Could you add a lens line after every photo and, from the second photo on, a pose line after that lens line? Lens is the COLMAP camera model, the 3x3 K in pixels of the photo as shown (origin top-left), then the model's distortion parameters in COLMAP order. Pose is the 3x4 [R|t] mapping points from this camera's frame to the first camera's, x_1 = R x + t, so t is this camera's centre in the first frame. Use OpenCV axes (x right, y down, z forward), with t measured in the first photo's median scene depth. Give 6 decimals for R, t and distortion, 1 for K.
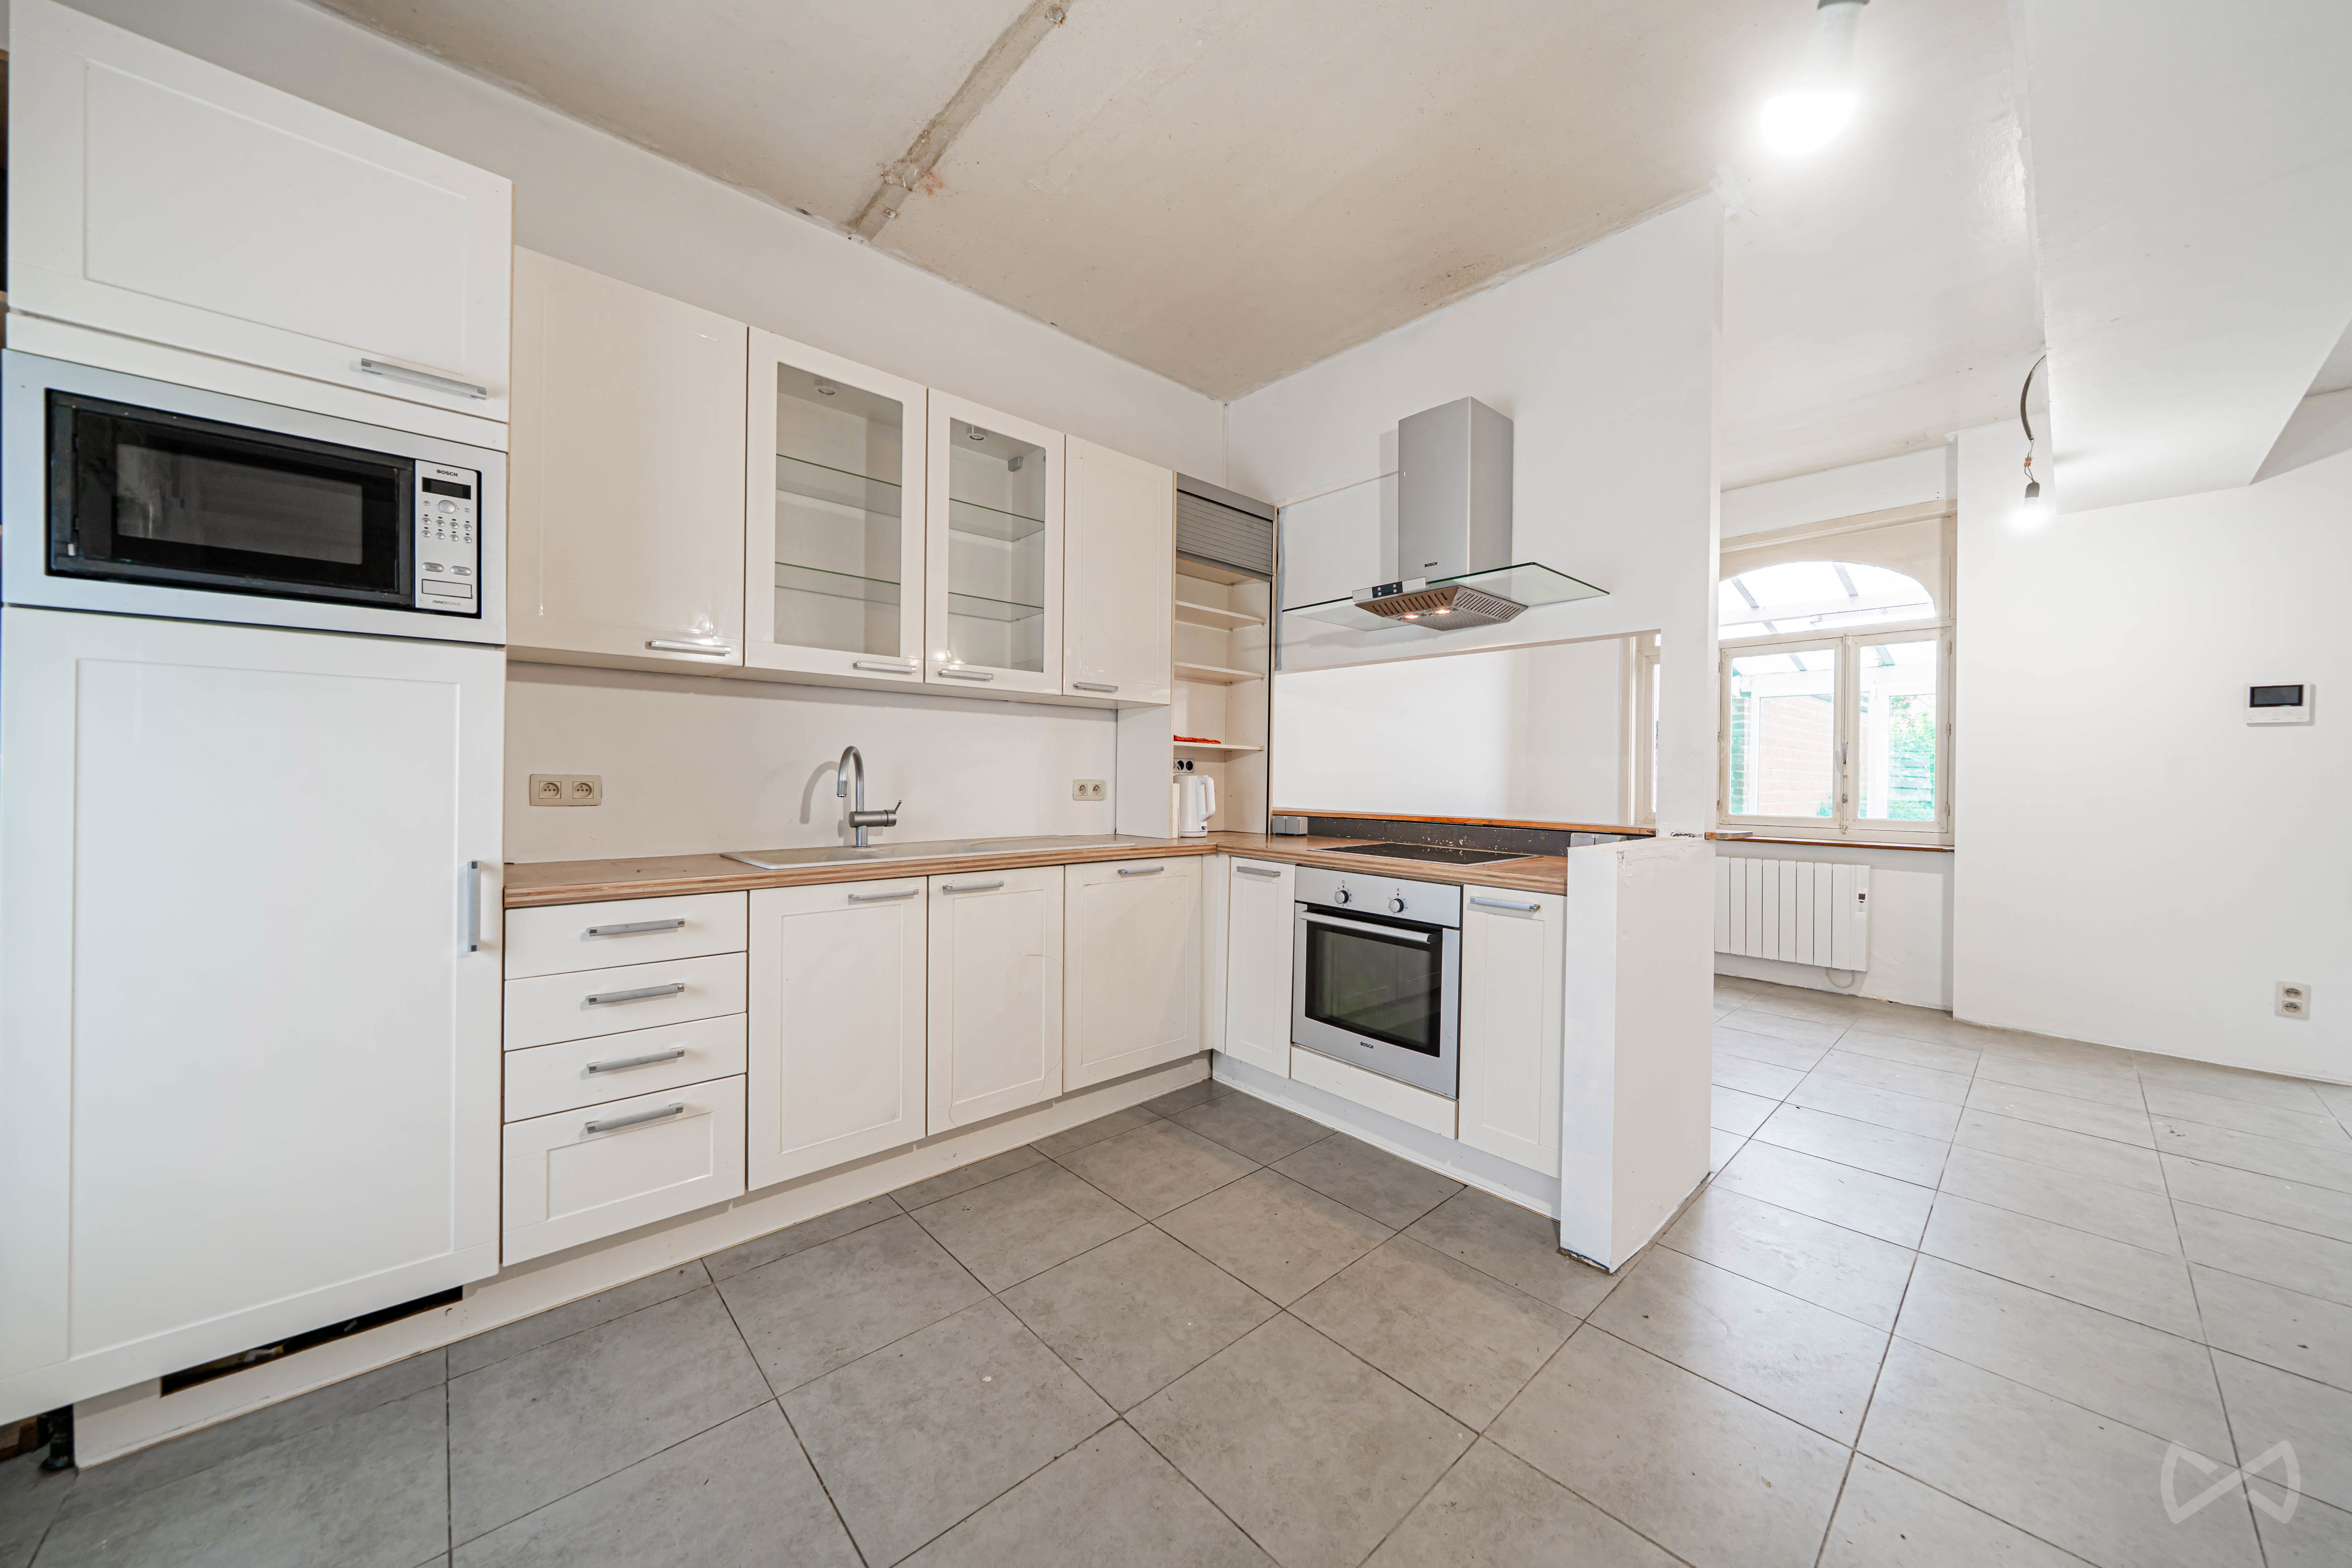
lens RADIAL K [[795.8, 0, 1176.0], [0, 795.8, 784.0], [0, 0, 1]] dist [-0.022715, -0.000219]
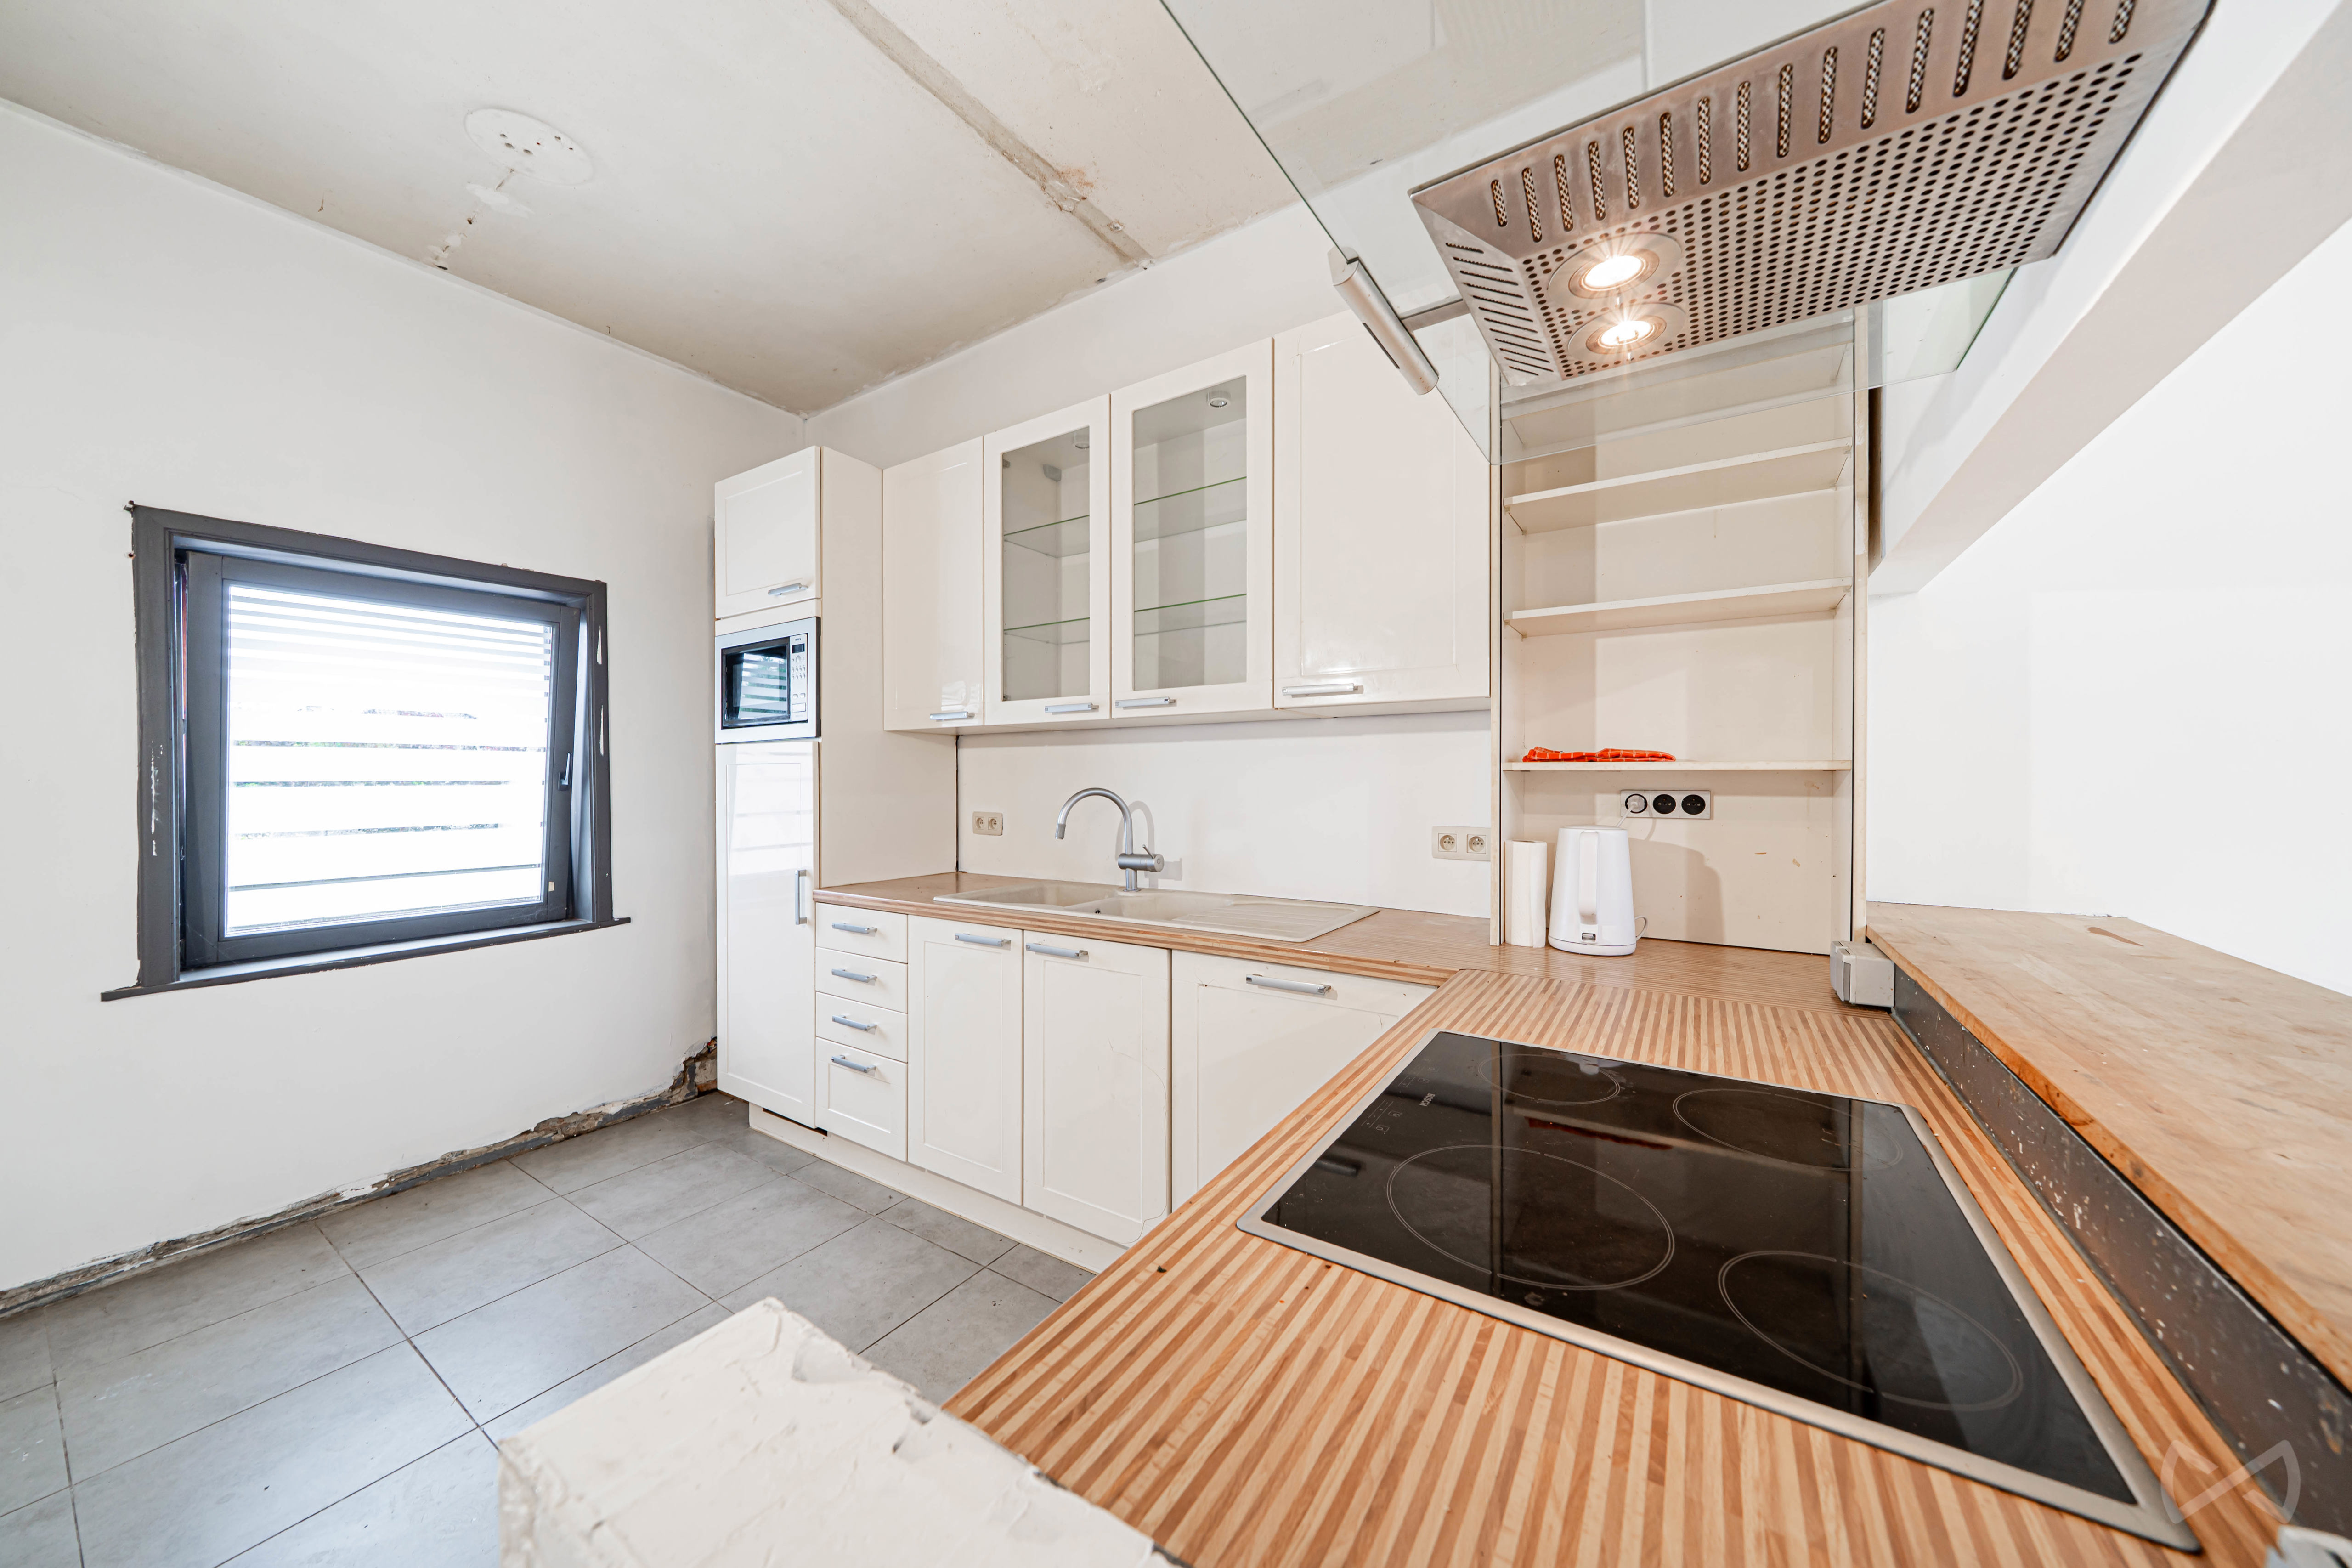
lens RADIAL K [[796.8, 0, 1174.1], [0, 796.8, 781.4], [0, 0, 1]] dist [-0.007521, -0.000136]
pose [[0.249556, -0.009093, -0.968318, 0.647940], [-0.002625, 0.999946, -0.010067, -0.050784], [0.968357, 0.005055, 0.249518, 0.929860]]
